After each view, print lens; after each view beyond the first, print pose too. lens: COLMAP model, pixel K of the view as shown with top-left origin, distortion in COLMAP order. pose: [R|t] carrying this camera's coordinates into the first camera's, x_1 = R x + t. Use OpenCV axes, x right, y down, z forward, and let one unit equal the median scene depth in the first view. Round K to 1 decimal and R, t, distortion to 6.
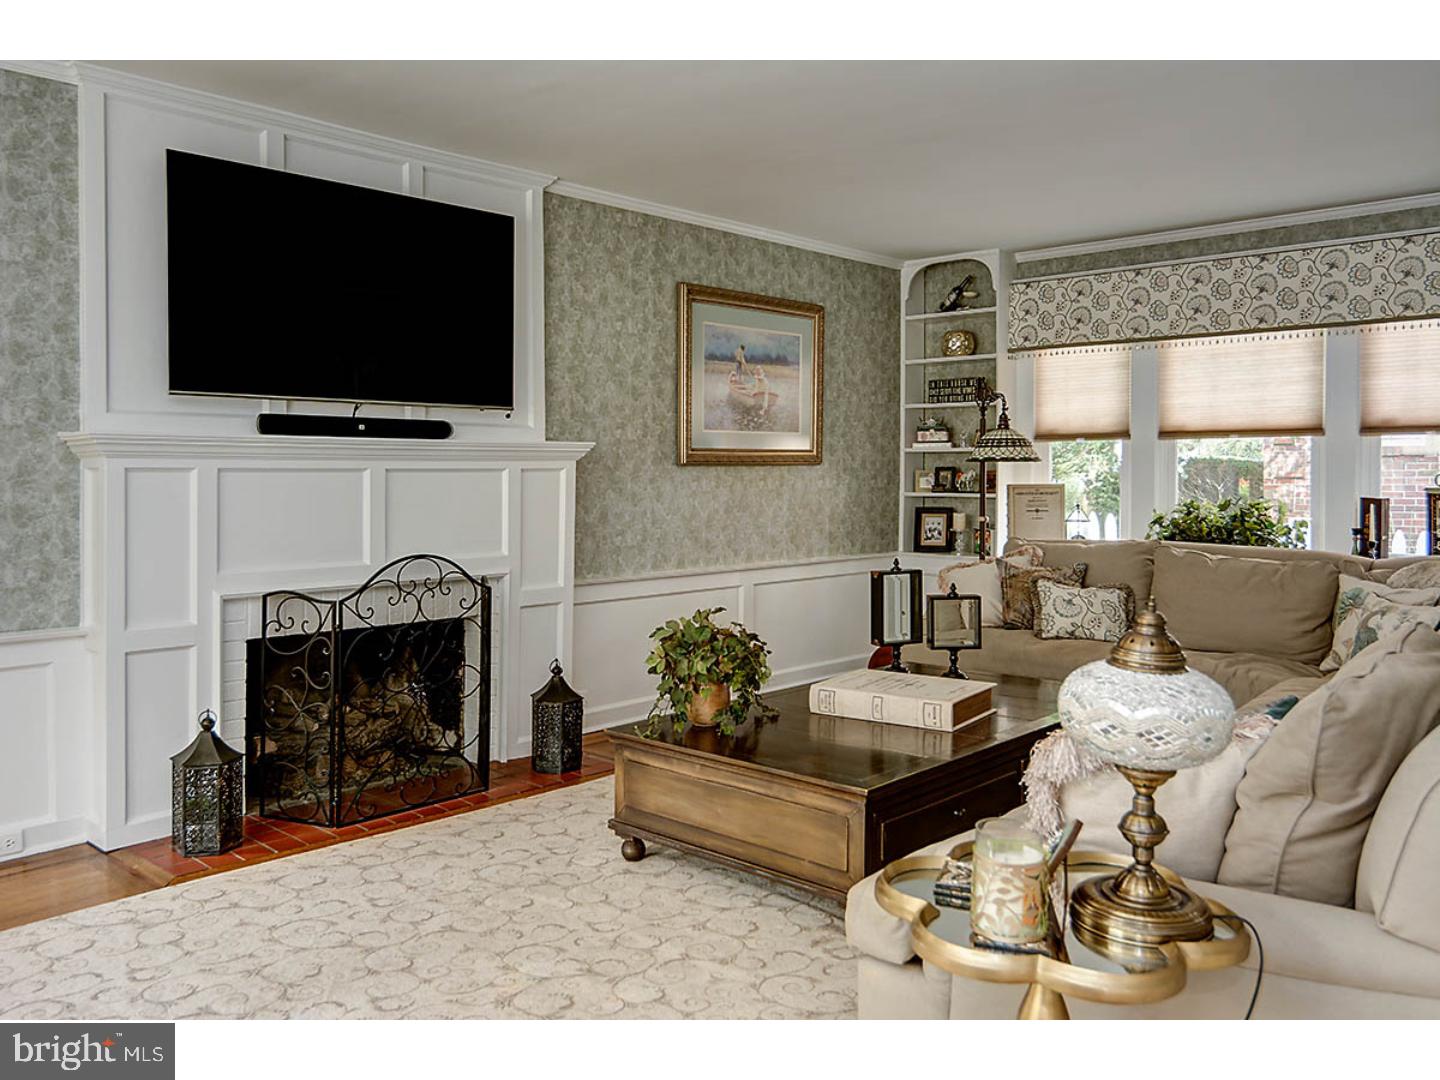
lens RADIAL K [[1151.7, 0, 720.8], [0, 1151.7, 507.0], [0, 0, 1]] dist [-0.001046, 0.000704]
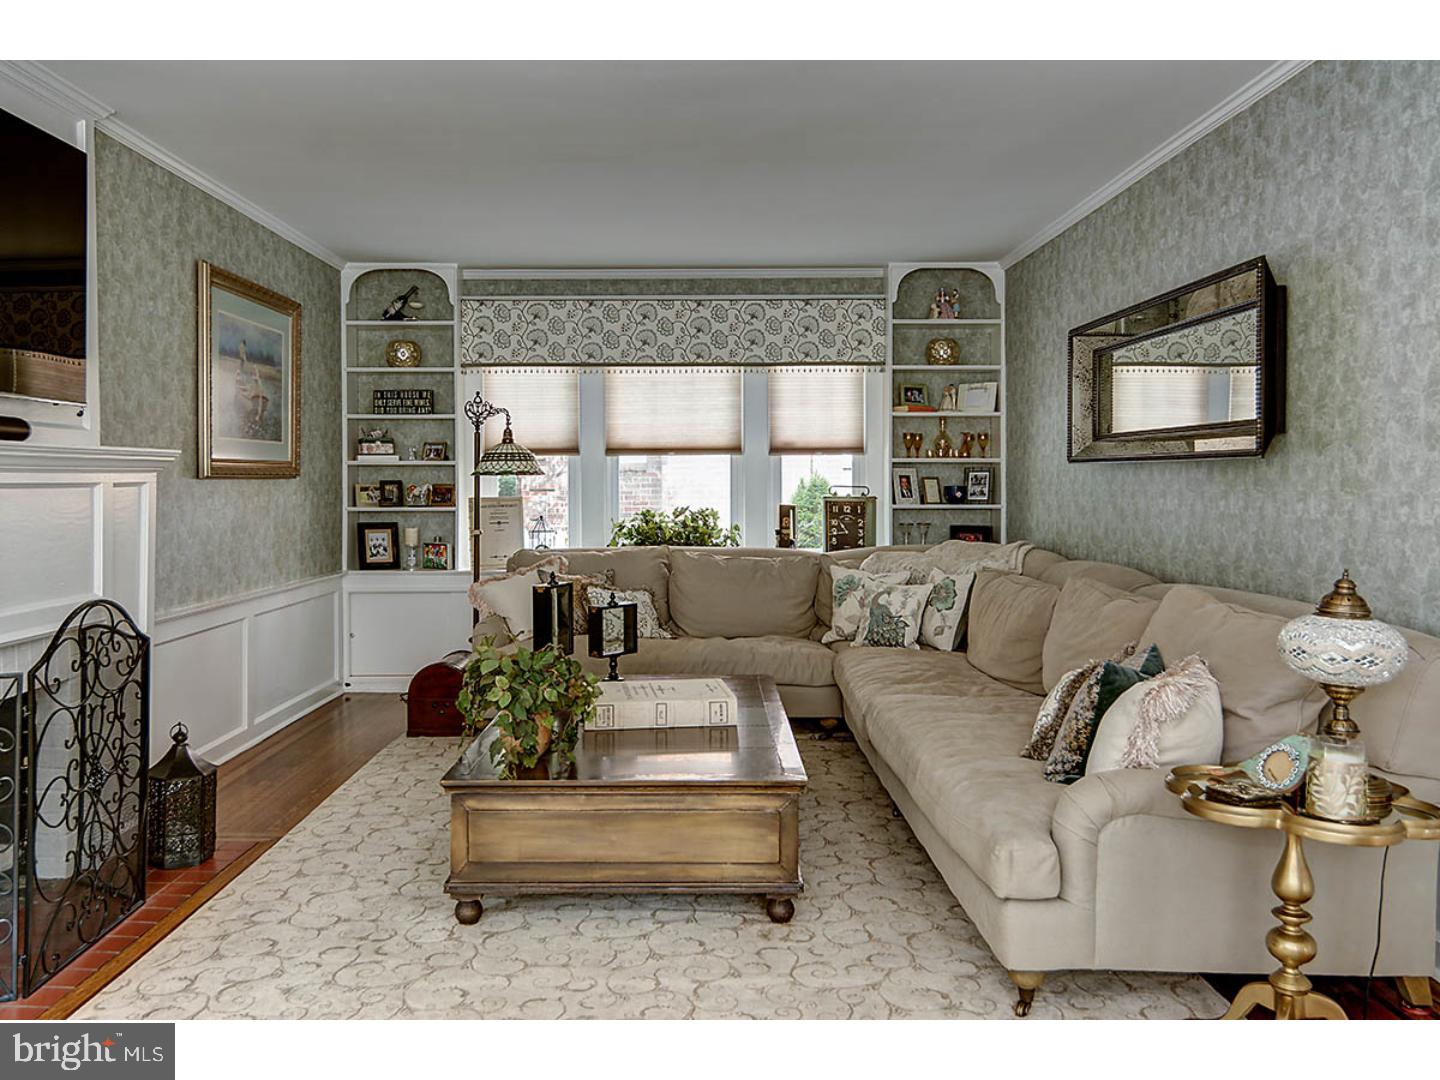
lens RADIAL K [[1151.7, 0, 723.5], [0, 1151.7, 502.2], [0, 0, 1]] dist [-0.001046, 0.000704]
pose [[0.729153, -0.013134, 0.684225, -0.331420], [0.024547, 0.999674, -0.006971, -0.003772], [-0.683910, 0.021878, 0.729238, 0.131401]]
